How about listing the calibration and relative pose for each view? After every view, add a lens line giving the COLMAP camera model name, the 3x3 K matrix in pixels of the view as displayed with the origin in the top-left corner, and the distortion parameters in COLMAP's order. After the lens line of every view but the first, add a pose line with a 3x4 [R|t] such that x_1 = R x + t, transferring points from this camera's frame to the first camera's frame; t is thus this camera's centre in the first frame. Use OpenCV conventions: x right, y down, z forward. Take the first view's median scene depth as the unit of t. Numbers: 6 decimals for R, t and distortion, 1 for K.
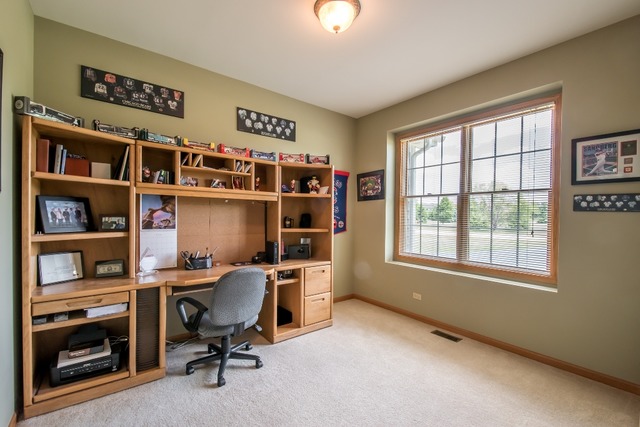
lens RADIAL K [[280.5, 0, 321.6], [0, 280.5, 217.5], [0, 0, 1]] dist [0.001256, -0.003753]
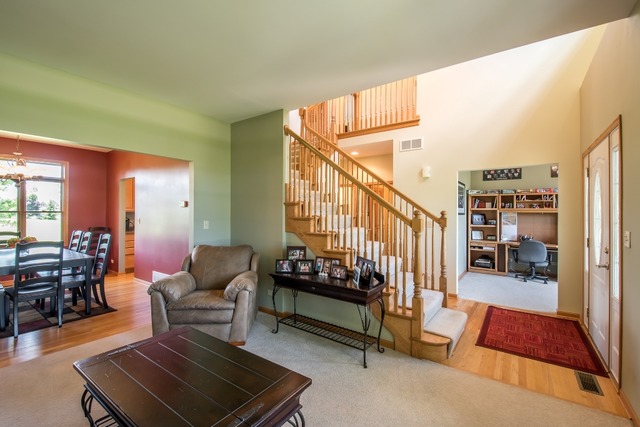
lens RADIAL K [[280.5, 0, 314.2], [0, 280.5, 212.4], [0, 0, 1]] dist [0.001256, -0.003753]
pose [[0.243979, -0.016463, -0.969641, 1.708179], [-0.012716, 0.999716, -0.020173, -0.000352], [0.969697, 0.017251, 0.243700, -1.582698]]
